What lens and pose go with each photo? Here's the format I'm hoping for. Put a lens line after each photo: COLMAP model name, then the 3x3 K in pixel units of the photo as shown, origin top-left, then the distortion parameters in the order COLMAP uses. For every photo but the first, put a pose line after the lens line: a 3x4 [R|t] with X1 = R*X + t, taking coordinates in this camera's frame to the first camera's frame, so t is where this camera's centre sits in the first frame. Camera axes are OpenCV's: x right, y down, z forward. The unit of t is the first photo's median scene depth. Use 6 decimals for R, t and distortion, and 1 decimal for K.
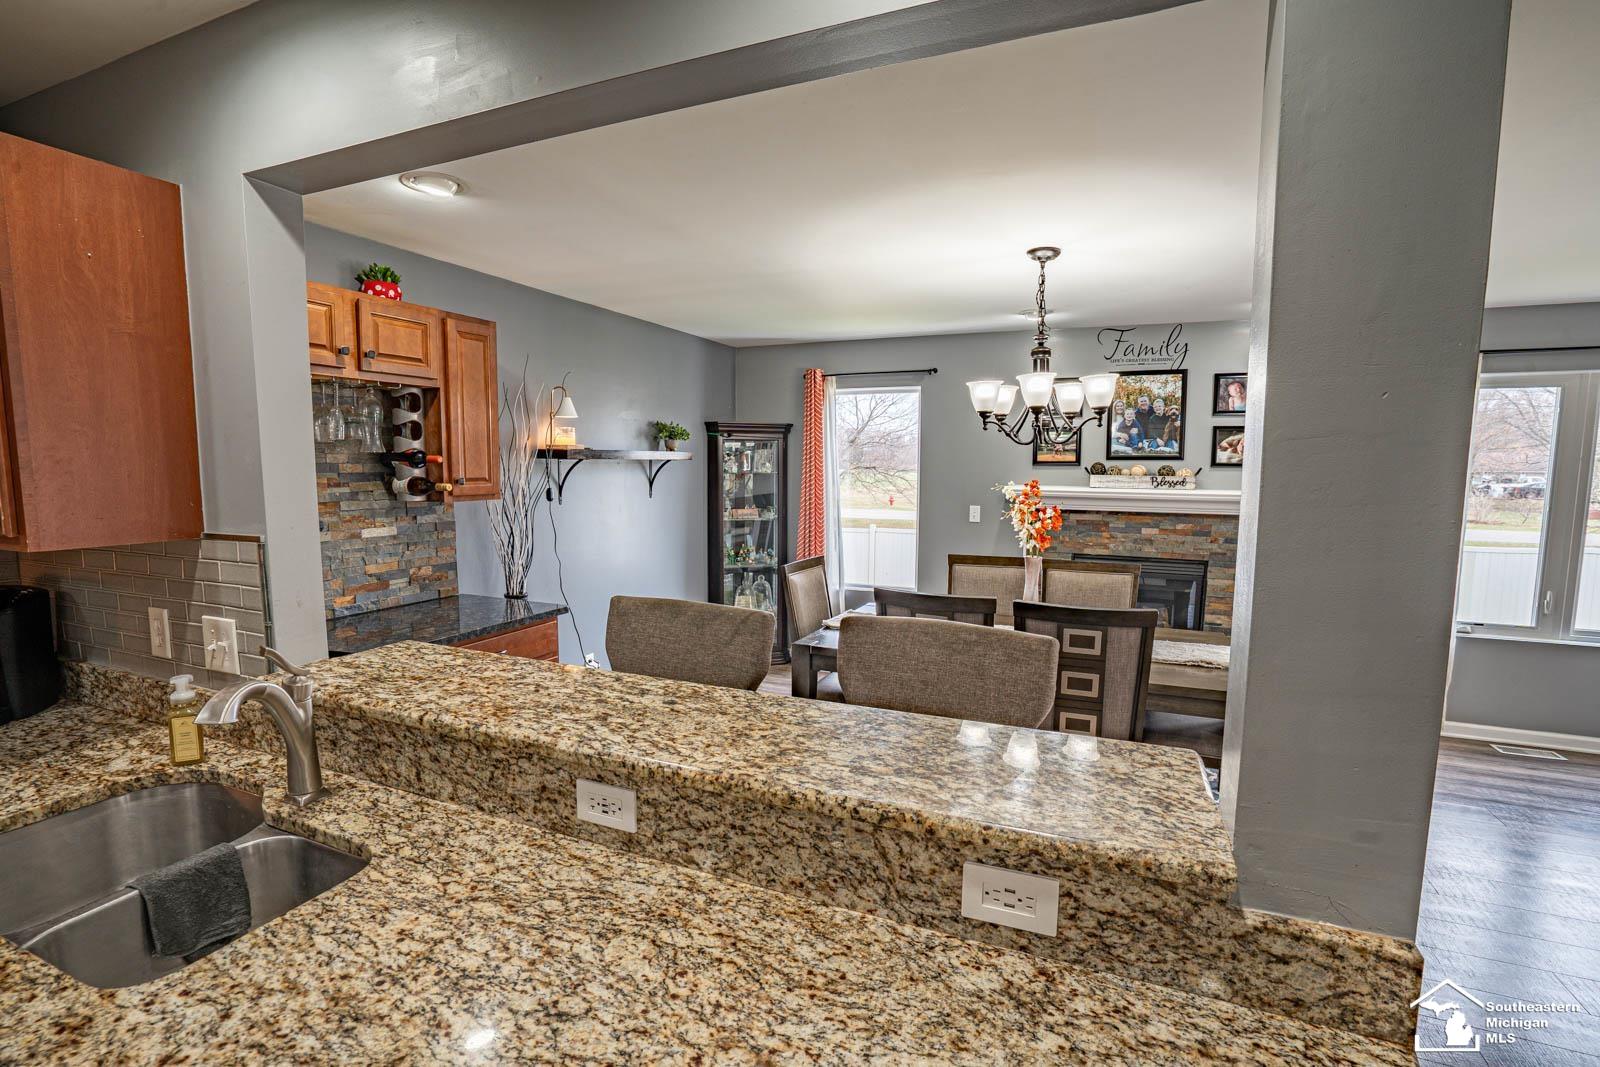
lens RADIAL K [[736.9, 0, 792.4], [0, 736.9, 543.8], [0, 0, 1]] dist [-0.061510, 0.023536]
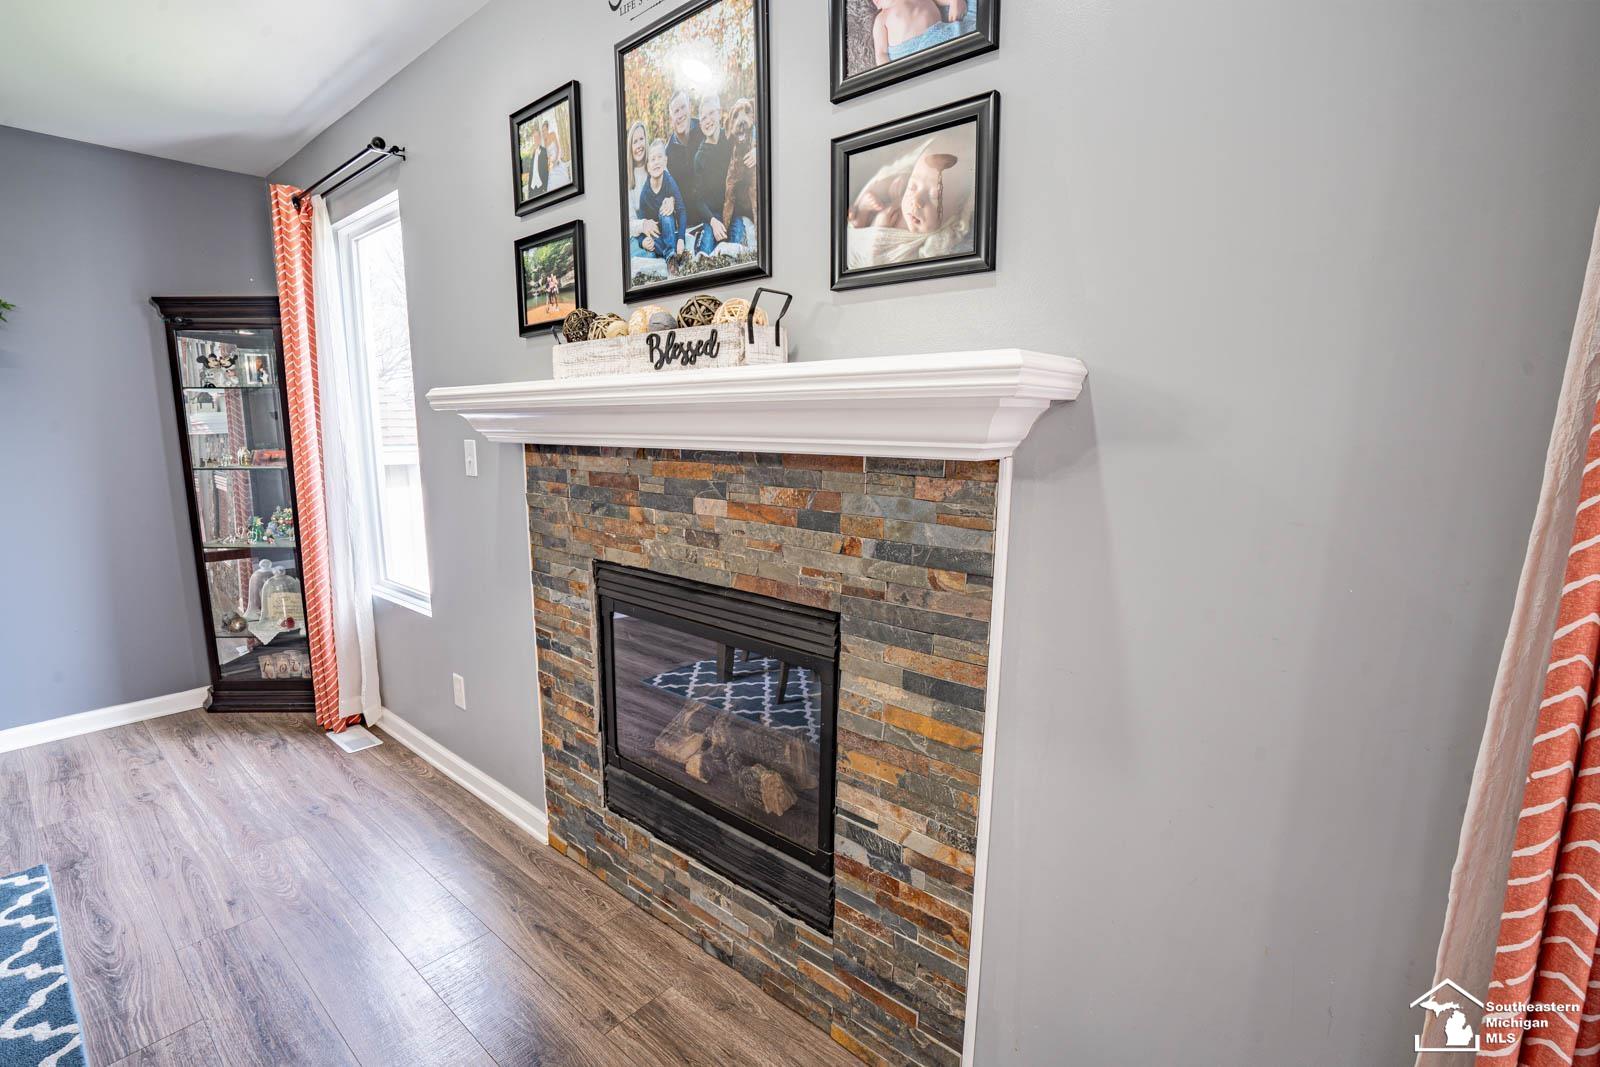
lens RADIAL K [[756.9, 0, 791.4], [0, 756.9, 542.4], [0, 0, 1]] dist [-0.067576, 0.032528]
pose [[0.952873, 0.044441, -0.300095, 1.000093], [-0.027907, 0.997858, 0.059161, -0.036257], [0.302082, -0.047998, 0.952073, 1.076087]]
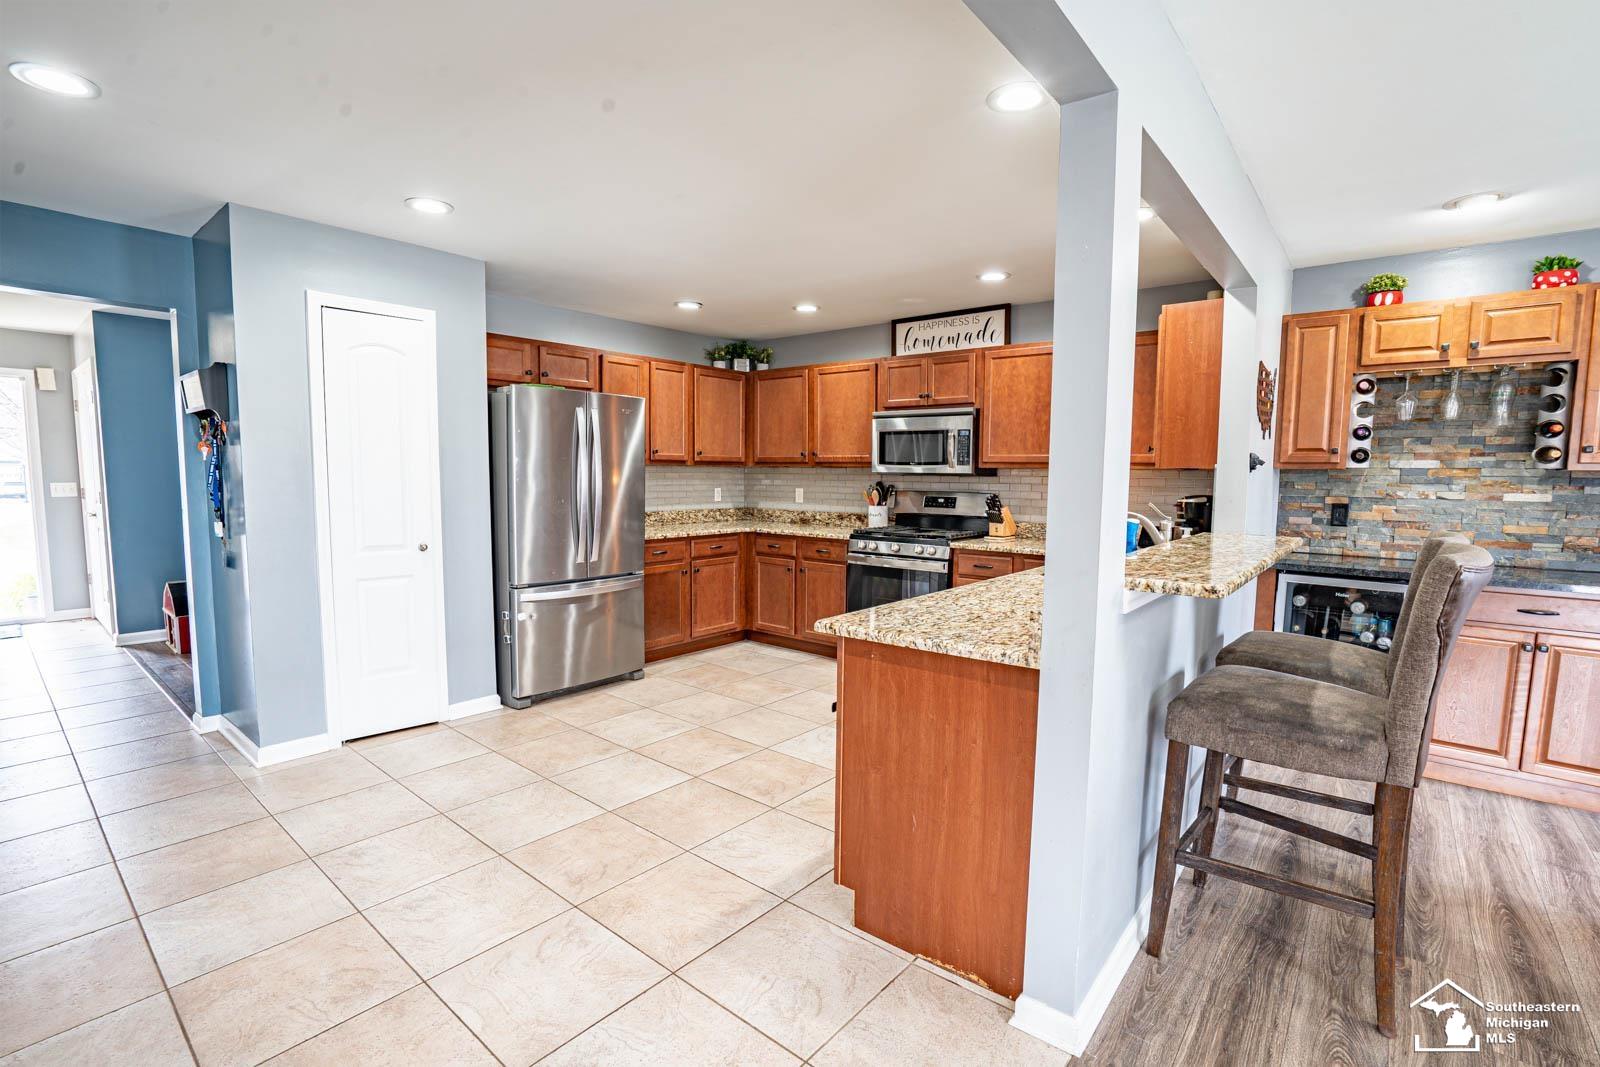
lens RADIAL K [[736.9, 0, 792.4], [0, 736.9, 543.8], [0, 0, 1]] dist [-0.061510, 0.023536]
pose [[-0.282723, 0.083842, -0.955530, 0.811991], [-0.114104, 0.986160, 0.120290, 0.052589], [0.952391, 0.143038, -0.269243, 0.224863]]
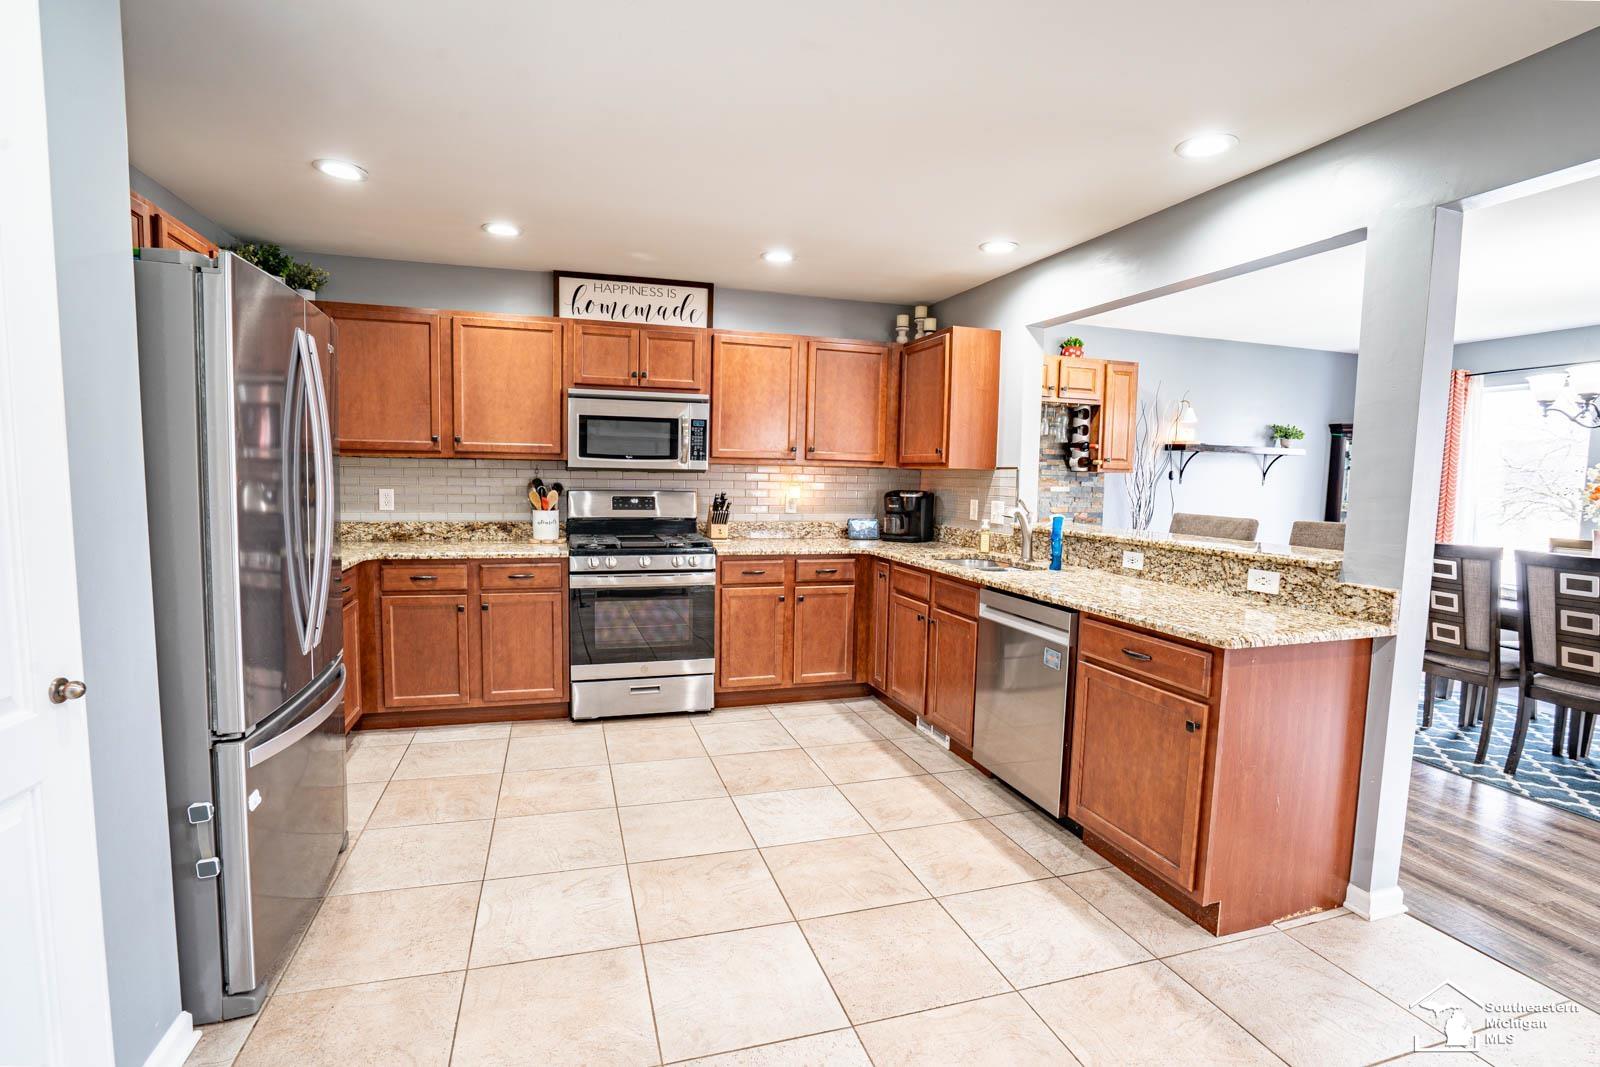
lens RADIAL K [[756.9, 0, 791.4], [0, 756.9, 542.4], [0, 0, 1]] dist [-0.067576, 0.032528]
pose [[0.653888, 0.076146, -0.752750, 0.380643], [-0.098271, 0.995042, 0.015291, 0.149023], [0.750183, 0.063975, 0.658129, -0.672569]]
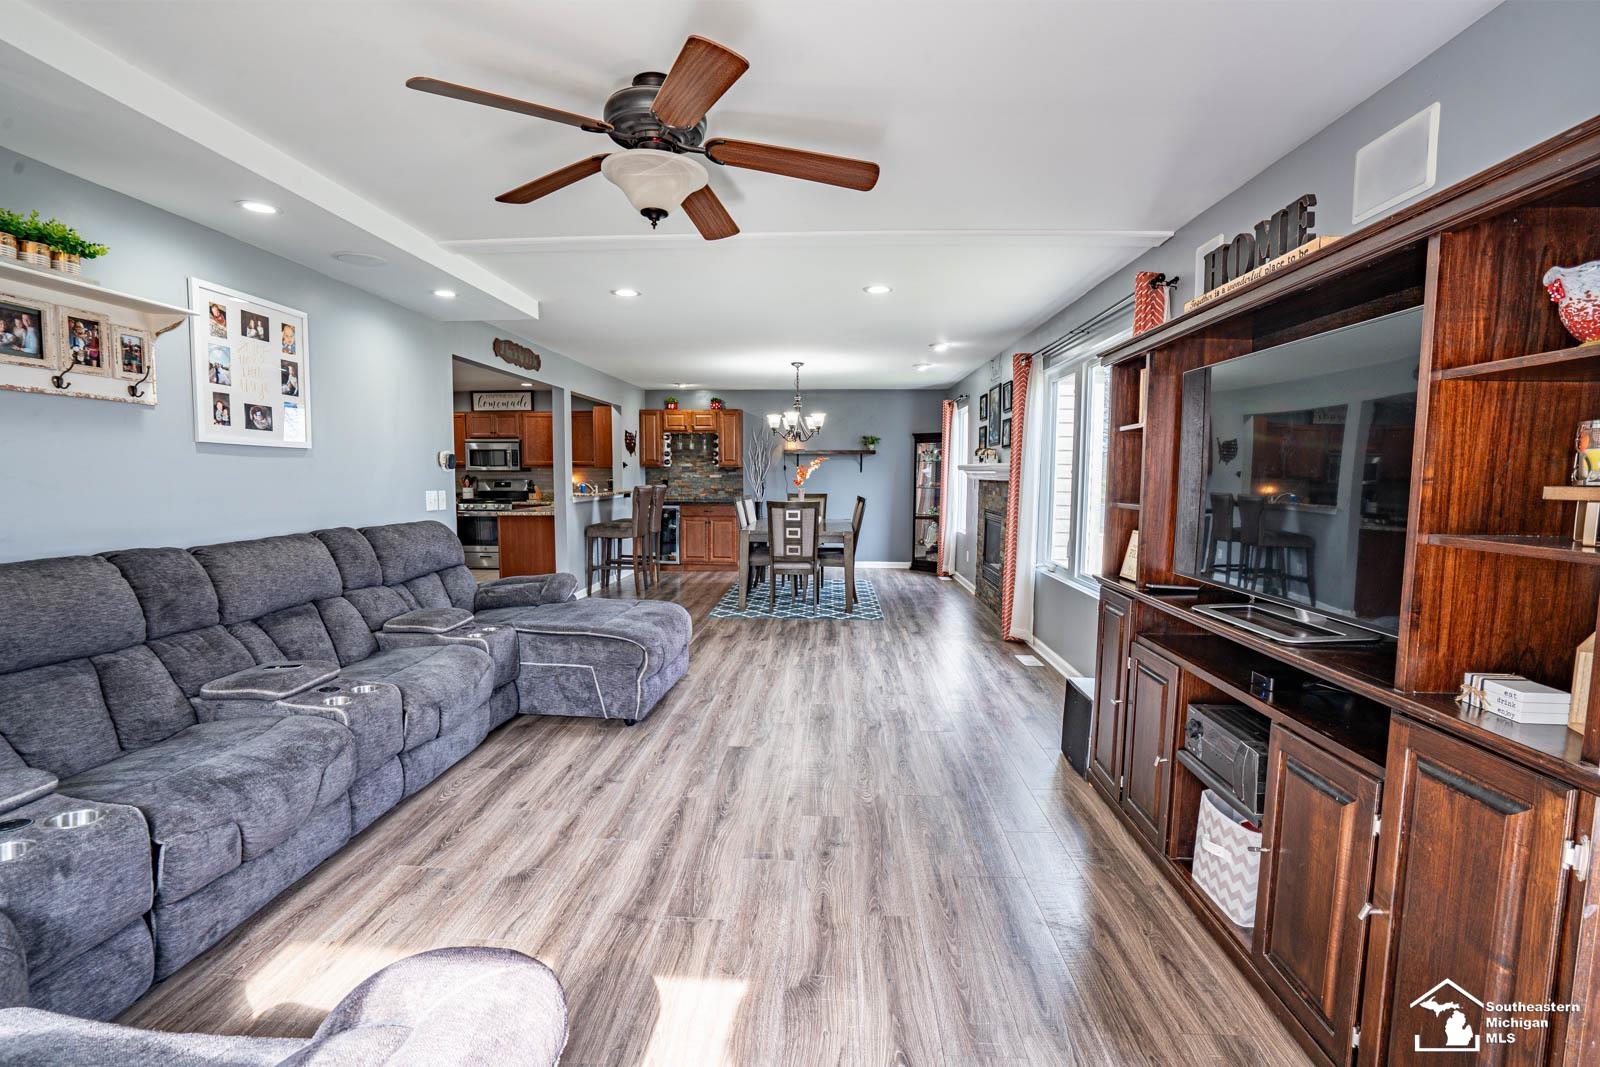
lens RADIAL K [[736.9, 0, 792.4], [0, 736.9, 543.8], [0, 0, 1]] dist [-0.061510, 0.023536]
pose [[0.348559, 0.084115, -0.933505, 2.787153], [-0.103827, 0.993301, 0.050735, 0.085163], [0.931518, 0.079239, 0.354957, 0.149012]]
